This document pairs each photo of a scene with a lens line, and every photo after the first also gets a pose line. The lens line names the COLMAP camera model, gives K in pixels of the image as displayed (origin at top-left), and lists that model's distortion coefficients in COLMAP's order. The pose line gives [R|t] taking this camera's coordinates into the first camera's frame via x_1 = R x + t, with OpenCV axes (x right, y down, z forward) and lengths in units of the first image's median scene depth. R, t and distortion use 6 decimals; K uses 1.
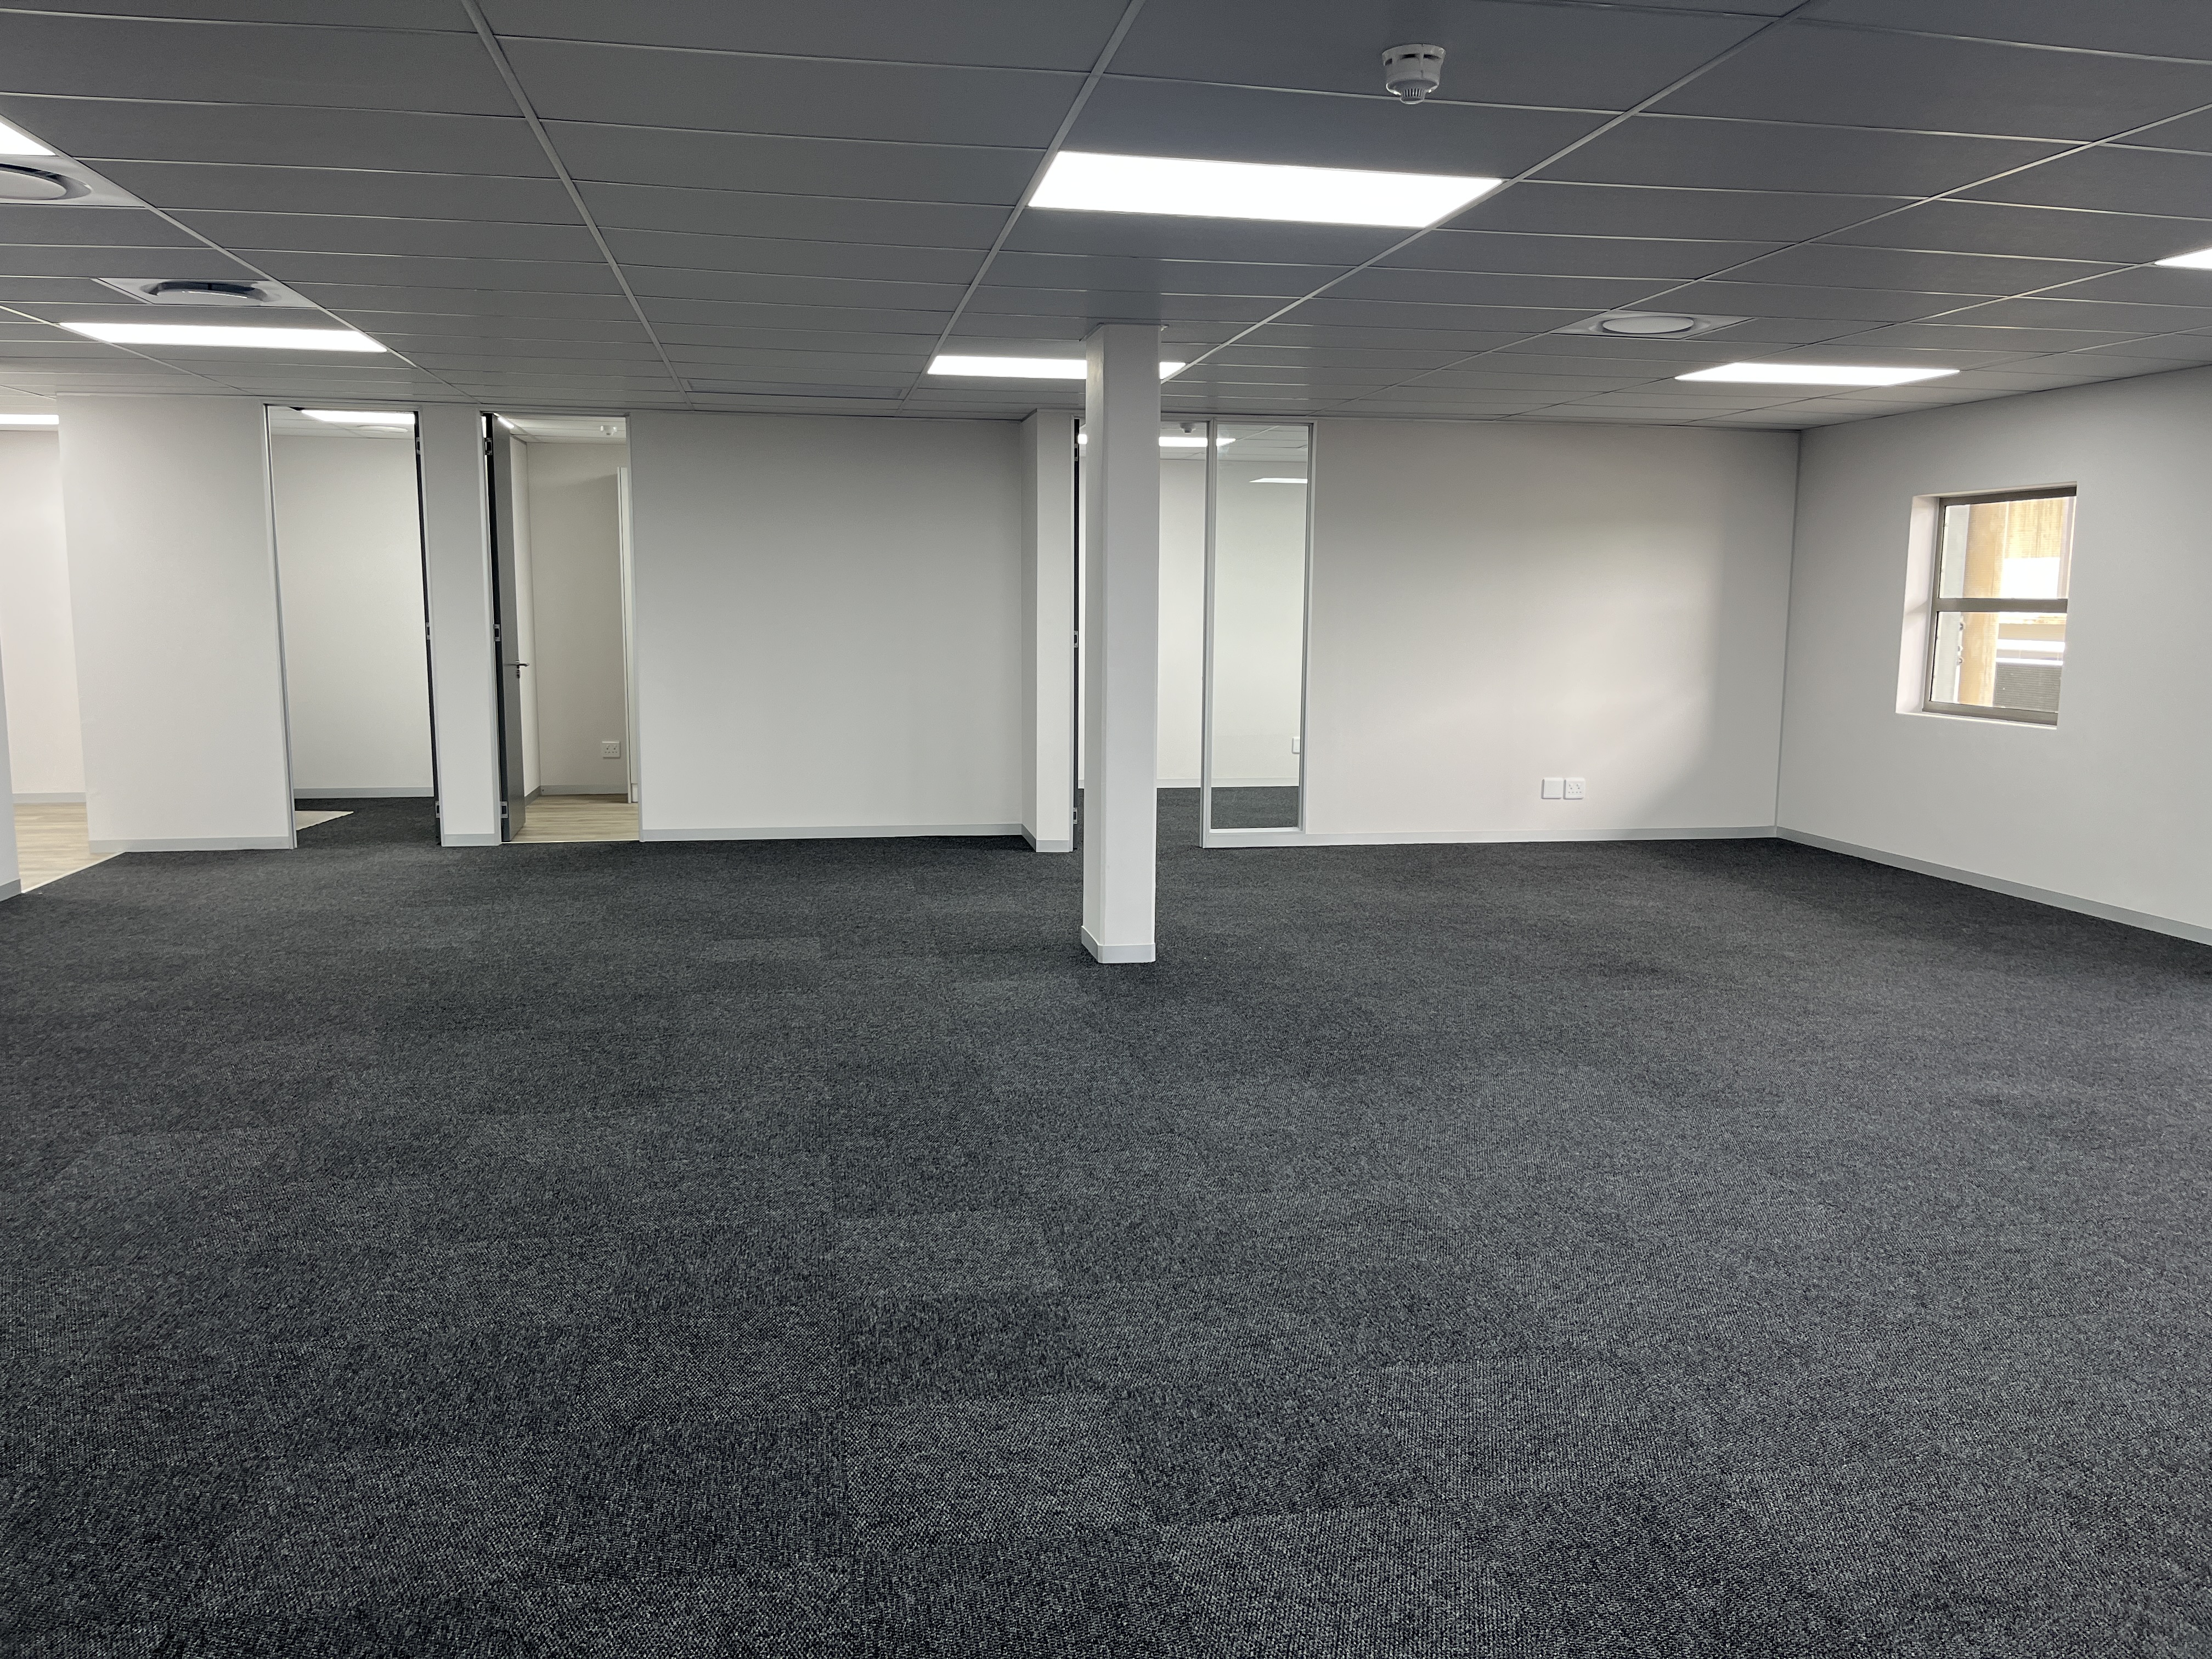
lens RADIAL K [[1662.3, 0, 1124.7], [0, 1662.3, 832.3], [0, 0, 1]] dist [0.049369, -0.068437]
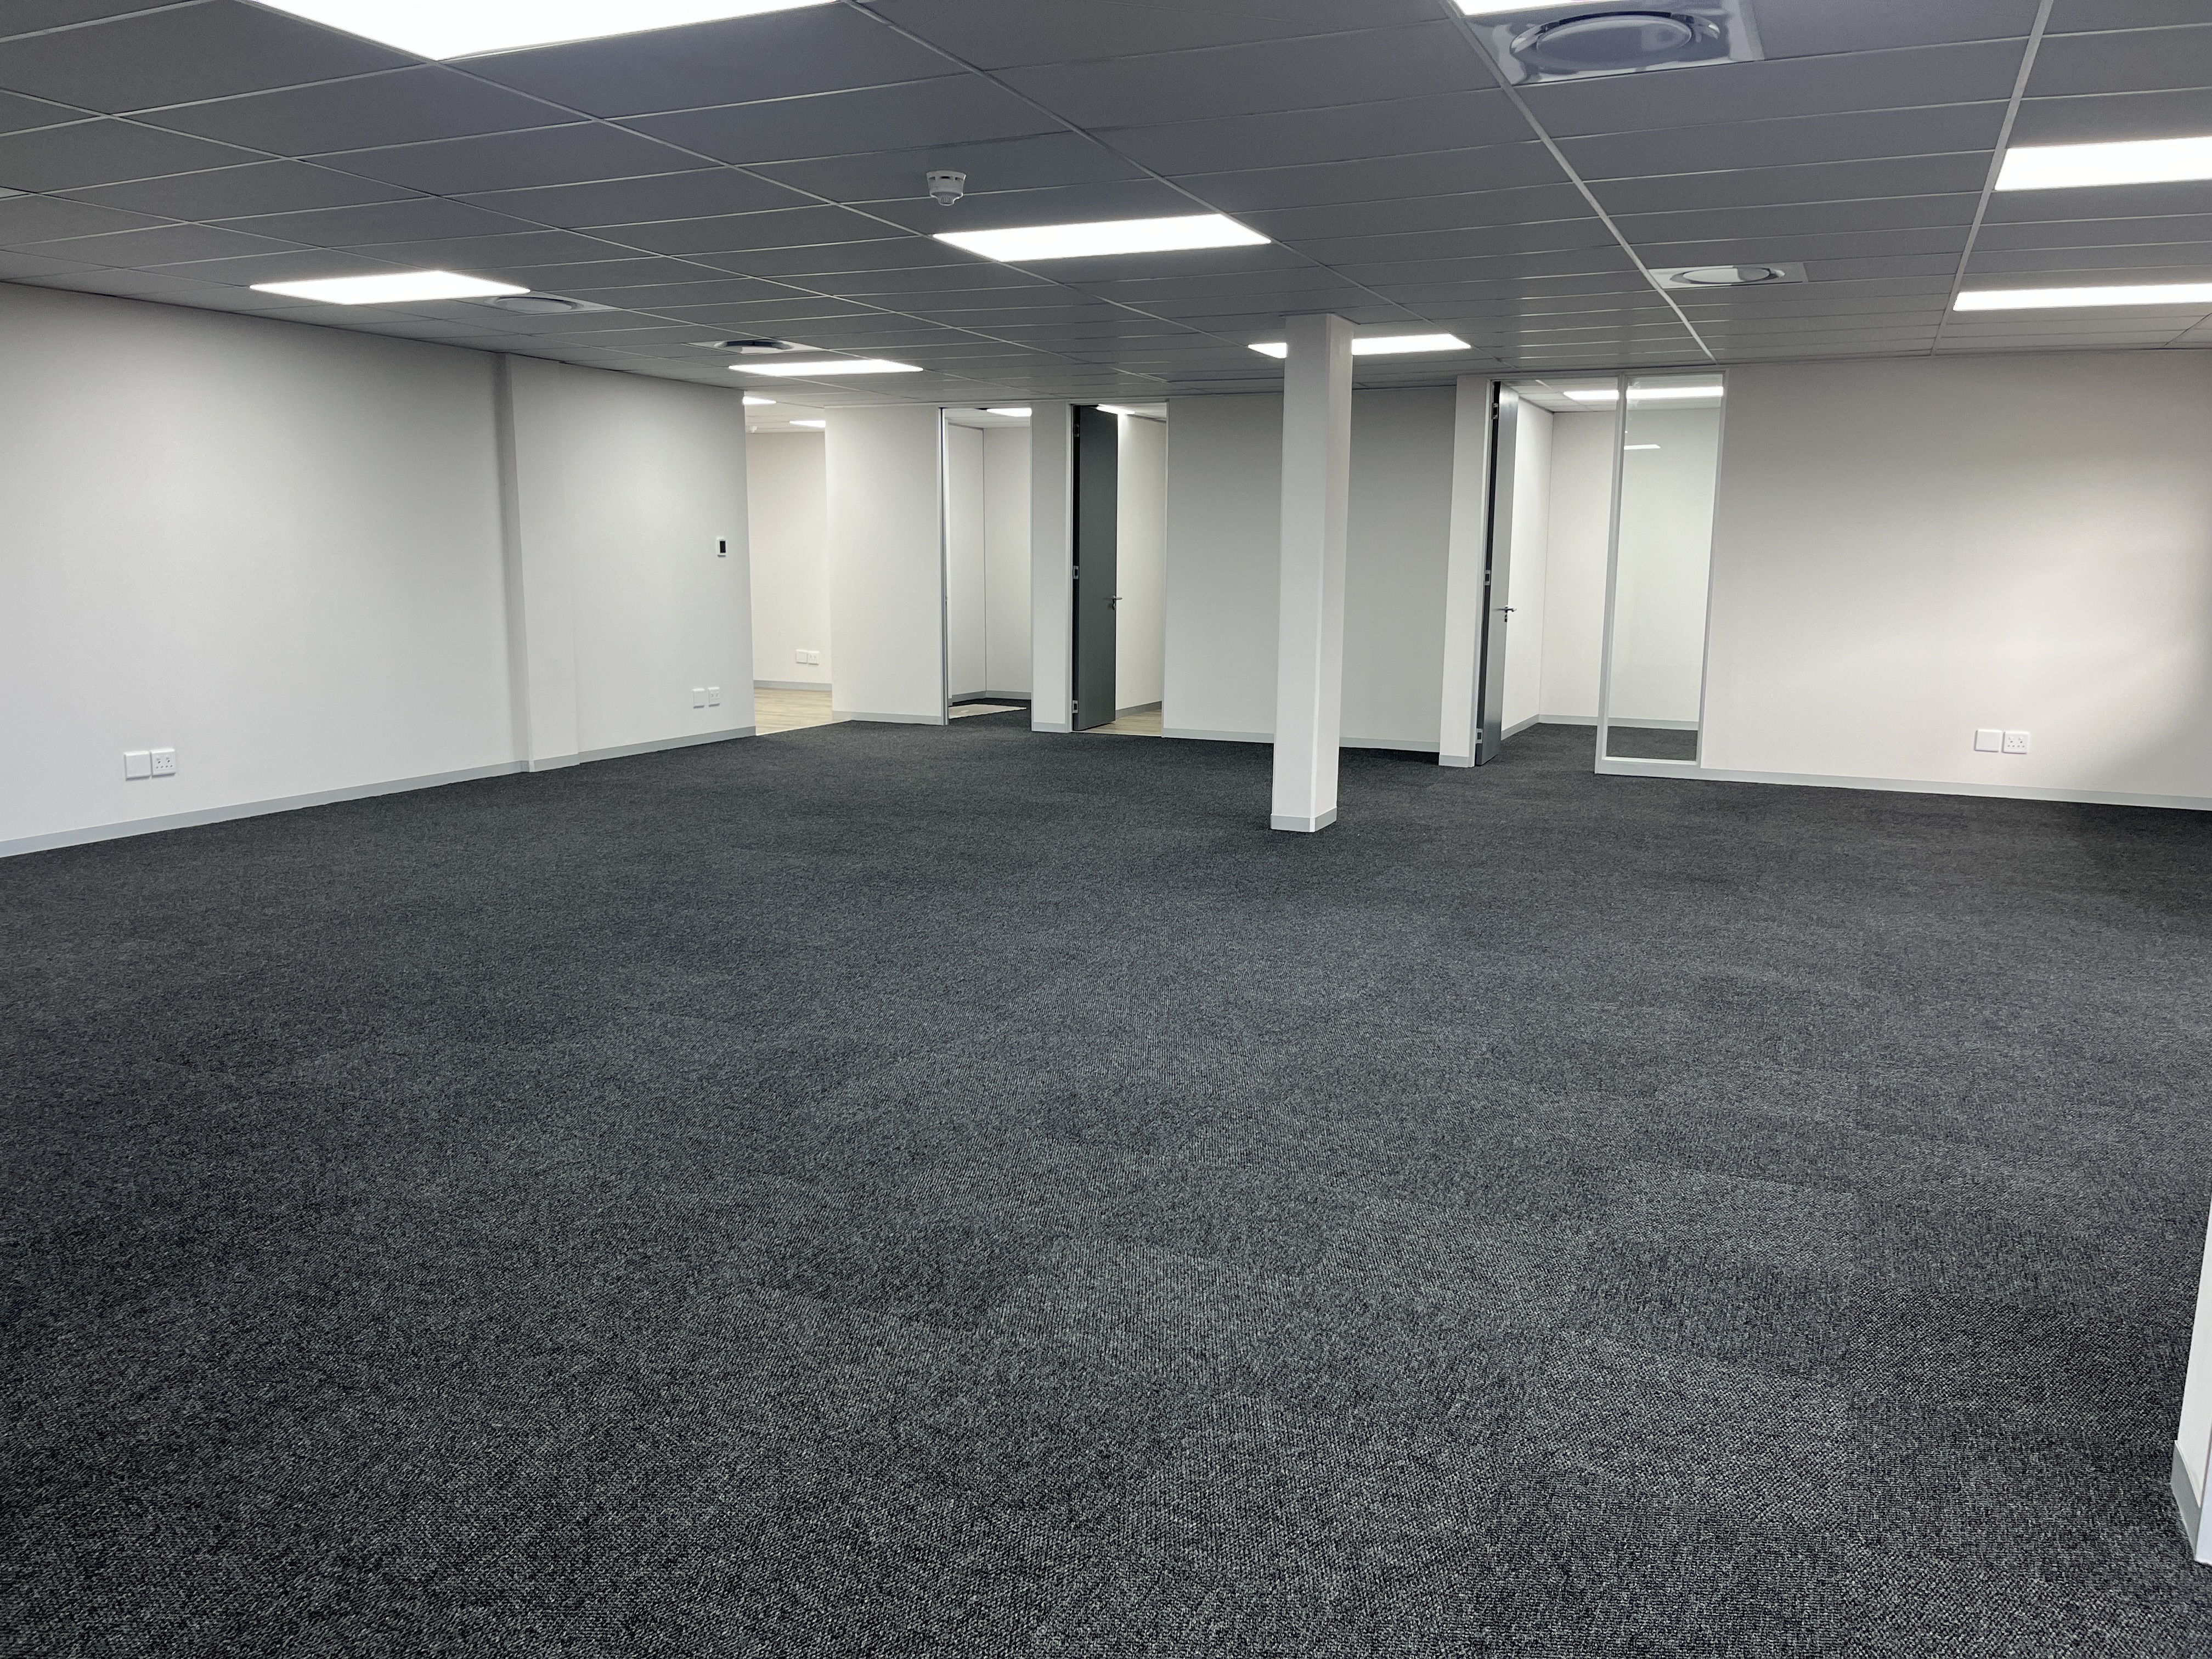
lens RADIAL K [[1671.8, 0, 1115.7], [0, 1671.8, 819.4], [0, 0, 1]] dist [0.059690, -0.089786]
pose [[0.822794, 0.087856, -0.561508, 0.418780], [-0.080424, 0.996036, 0.037995, 0.023392], [0.562621, 0.013897, 0.826598, -0.076714]]
